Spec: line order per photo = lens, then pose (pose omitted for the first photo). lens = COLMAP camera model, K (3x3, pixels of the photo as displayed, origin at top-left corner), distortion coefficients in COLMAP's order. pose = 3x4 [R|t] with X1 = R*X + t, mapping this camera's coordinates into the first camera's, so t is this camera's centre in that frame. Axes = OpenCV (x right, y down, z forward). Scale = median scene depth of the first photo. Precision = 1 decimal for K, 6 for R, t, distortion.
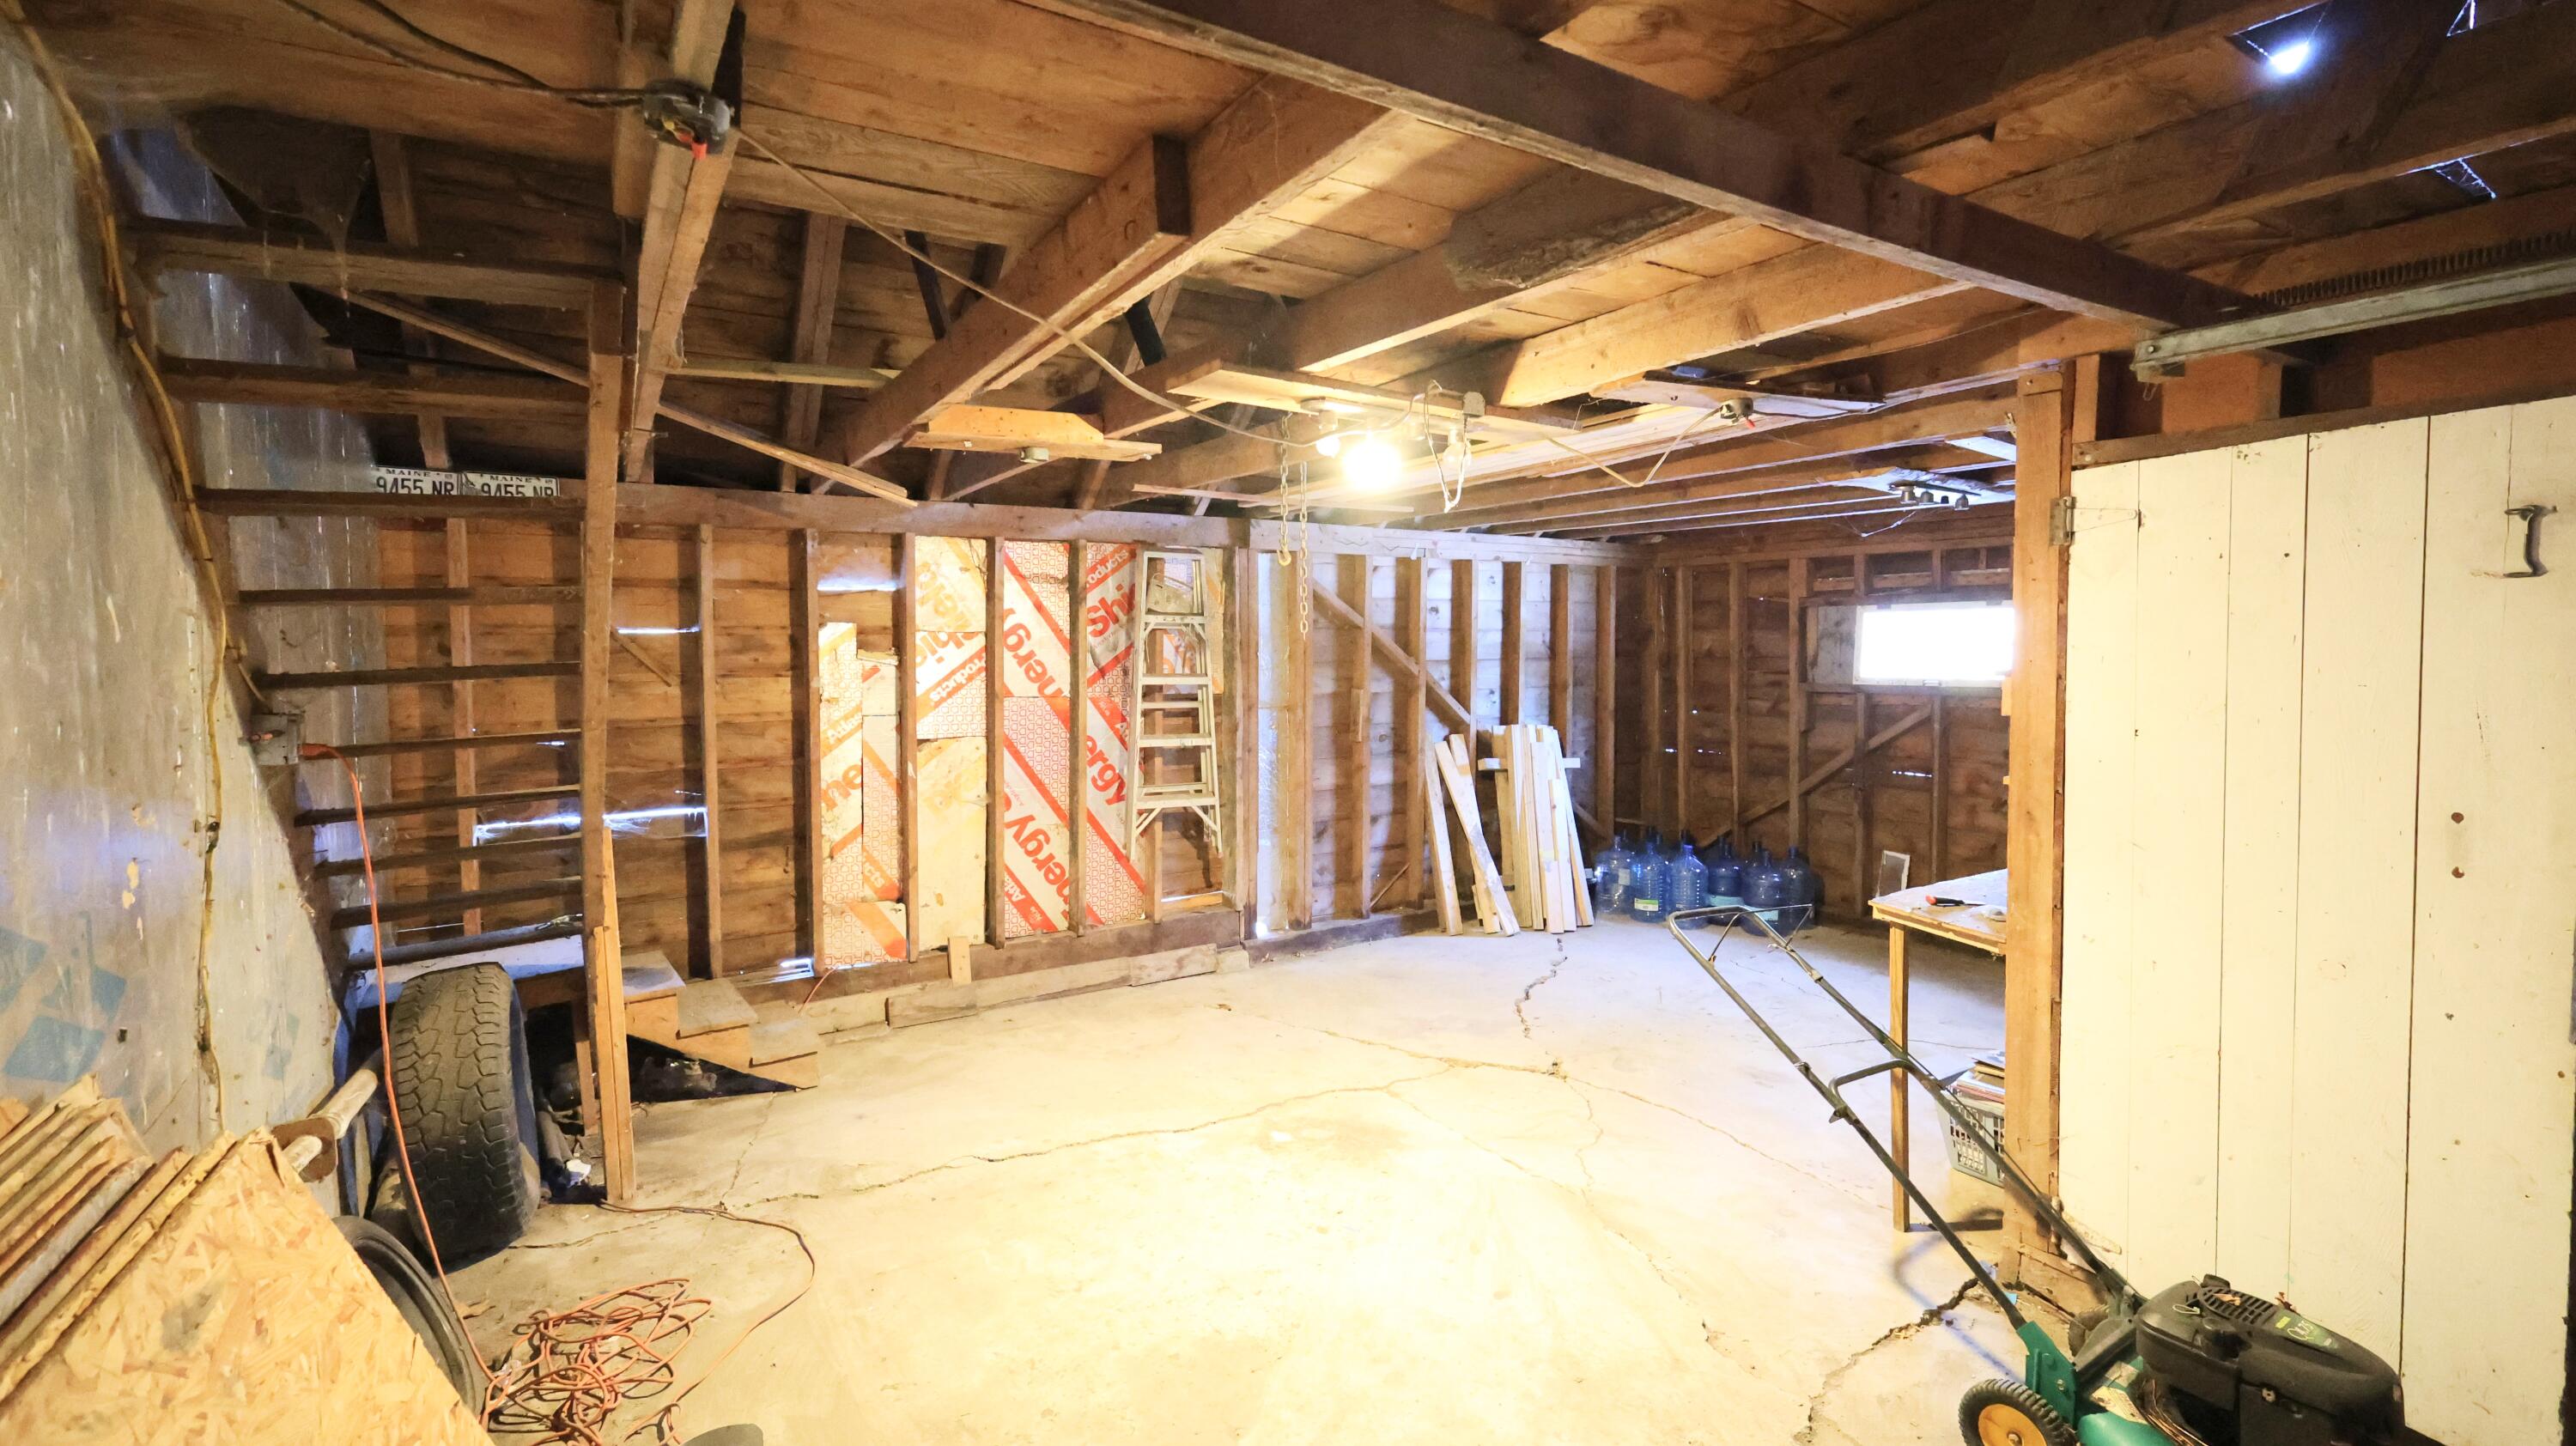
lens RADIAL K [[1125.2, 0, 1280.4], [0, 1125.2, 710.5], [0, 0, 1]] dist [0.003056, 0.000229]
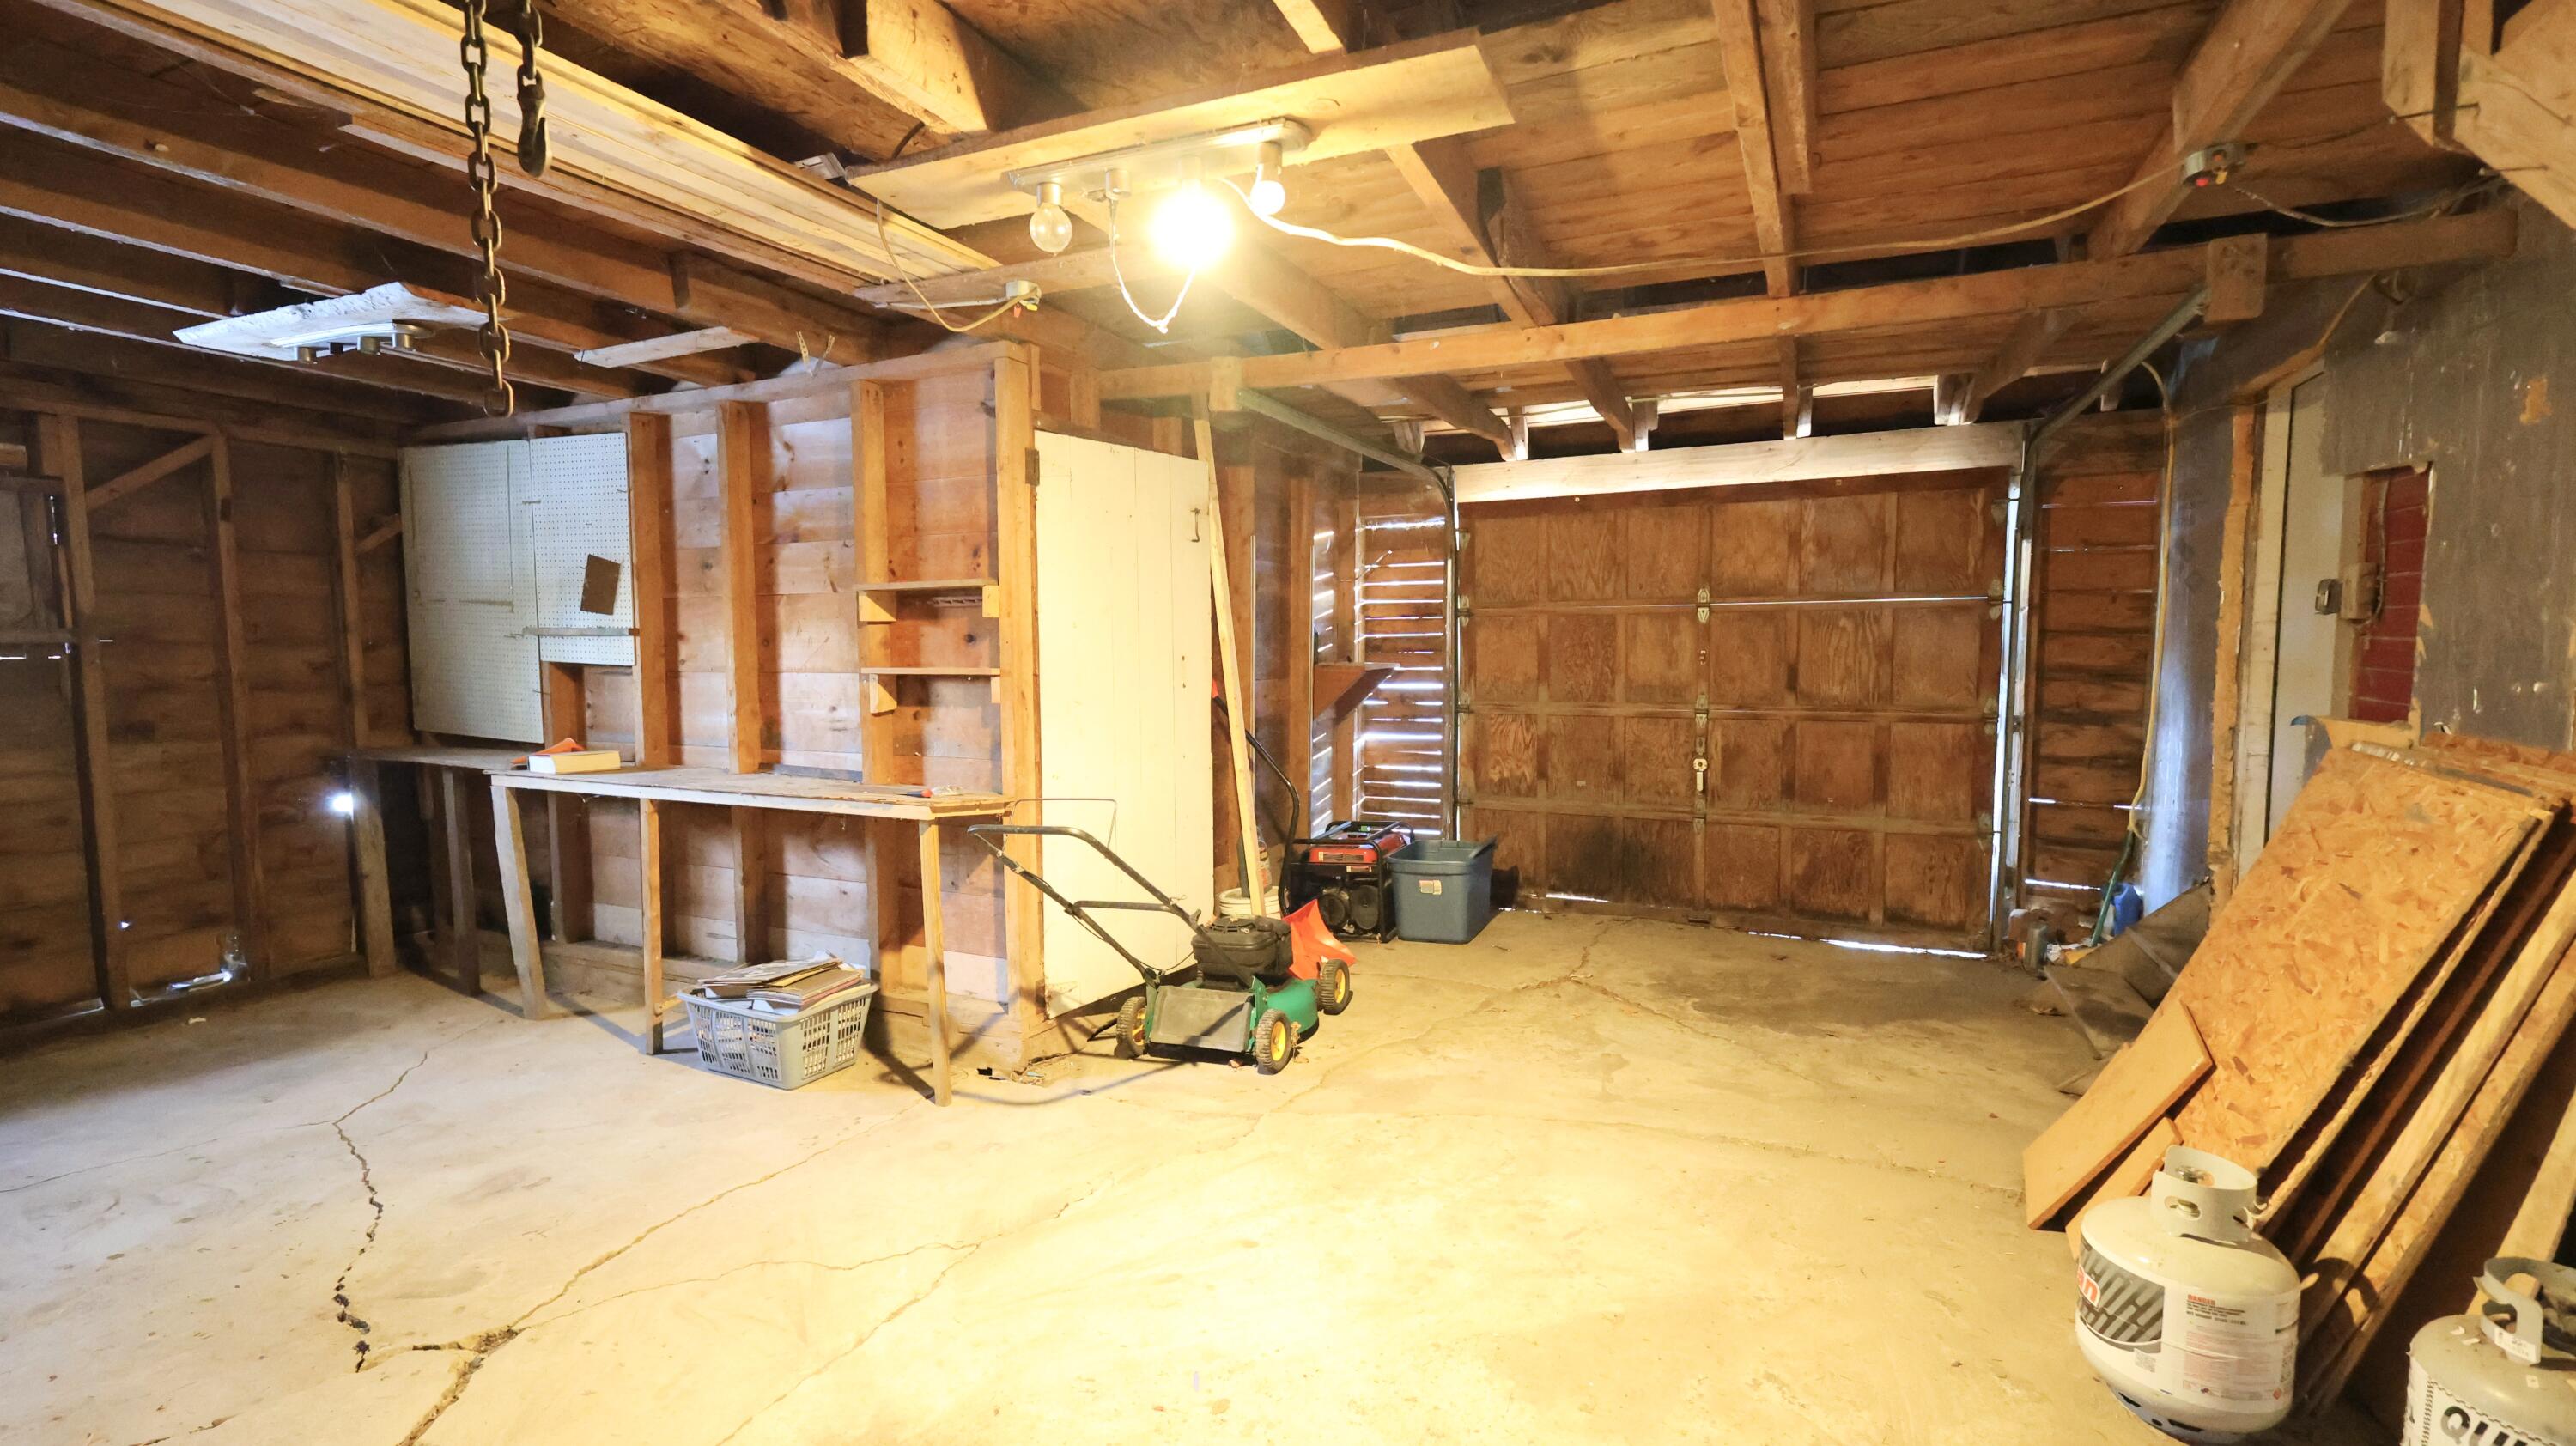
lens RADIAL K [[1125.2, 0, 1294.5], [0, 1125.2, 720.8], [0, 0, 1]] dist [0.003056, 0.000229]
pose [[-0.553290, -0.057438, 0.831006, -0.606917], [0.045778, 0.994015, 0.099185, 0.010569], [-0.831730, 0.092920, -0.547349, 1.556866]]
